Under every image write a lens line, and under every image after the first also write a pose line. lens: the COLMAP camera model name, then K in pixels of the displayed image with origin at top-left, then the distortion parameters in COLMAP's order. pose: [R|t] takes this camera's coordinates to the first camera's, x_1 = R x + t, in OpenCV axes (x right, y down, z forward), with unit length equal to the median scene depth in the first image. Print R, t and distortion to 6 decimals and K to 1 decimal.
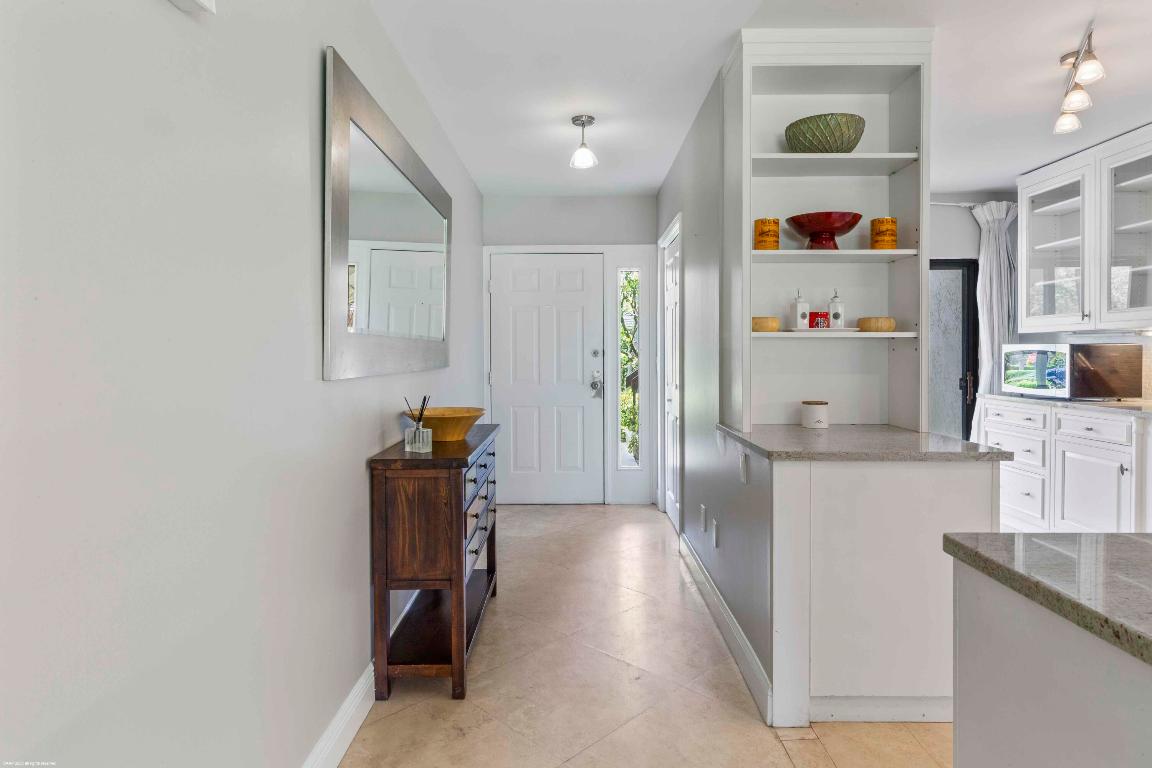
lens RADIAL K [[643.7, 0, 570.5], [0, 643.7, 359.8], [0, 0, 1]] dist [0.003241, 0.002241]
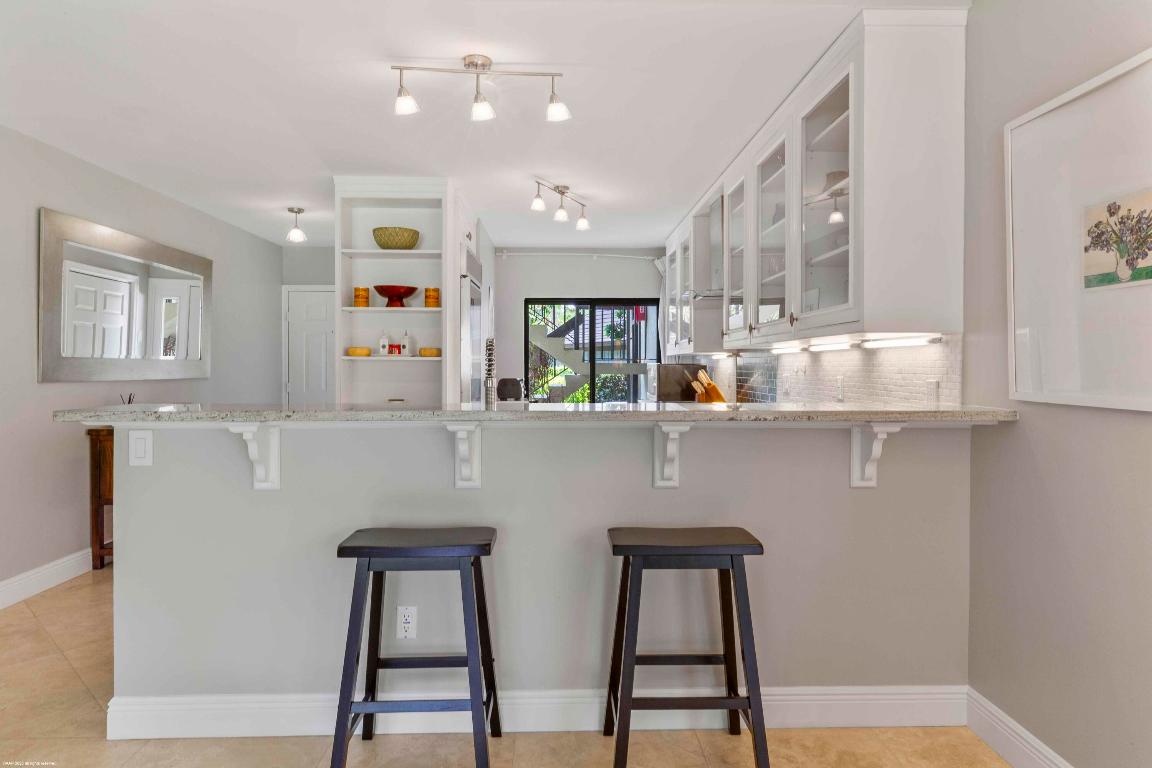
lens RADIAL K [[686.0, 0, 578.2], [0, 686.0, 376.5], [0, 0, 1]] dist [-0.002939, -0.001297]
pose [[0.999432, 0.003327, 0.033535, 0.776535], [-0.003386, 0.999993, 0.001693, 0.002505], [-0.033529, -0.001806, 0.999436, -0.738456]]
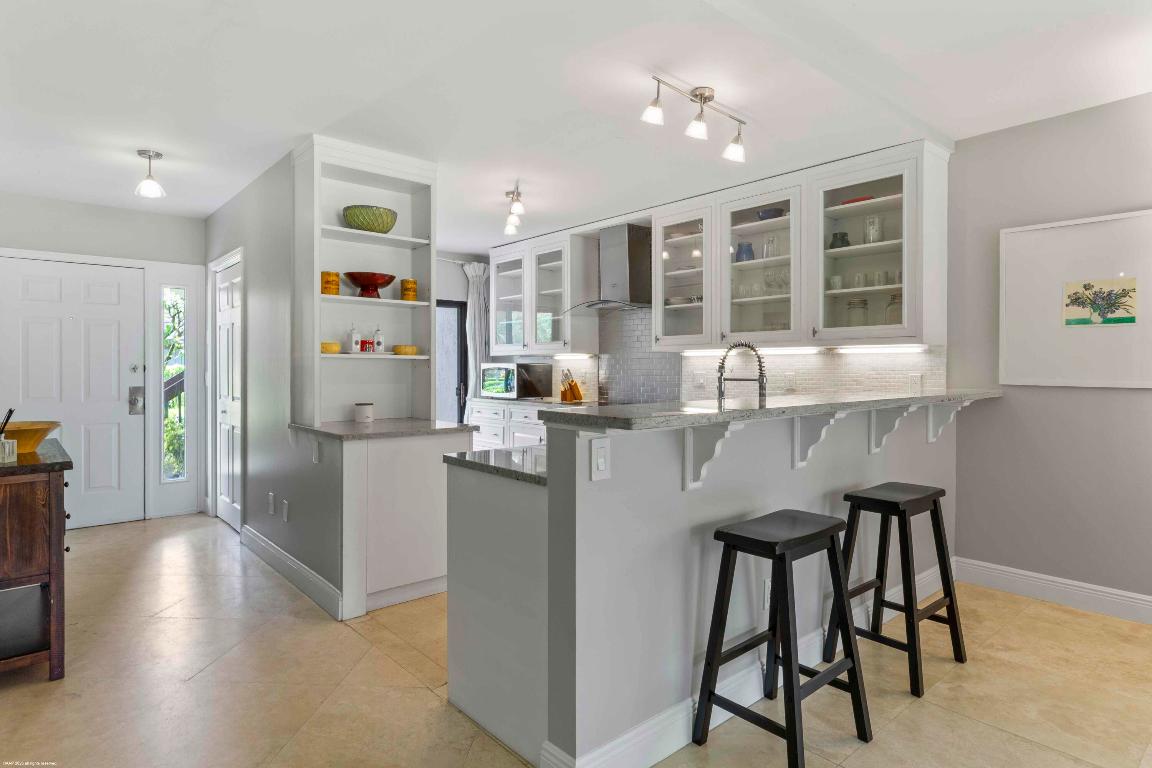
lens RADIAL K [[643.7, 0, 582.2], [0, 643.7, 370.0], [0, 0, 1]] dist [0.003241, 0.002241]
pose [[0.743946, 0.001137, 0.668239, -0.209511], [0.004562, 0.999967, -0.006781, 0.003362], [-0.668225, 0.008094, 0.743916, -0.372948]]
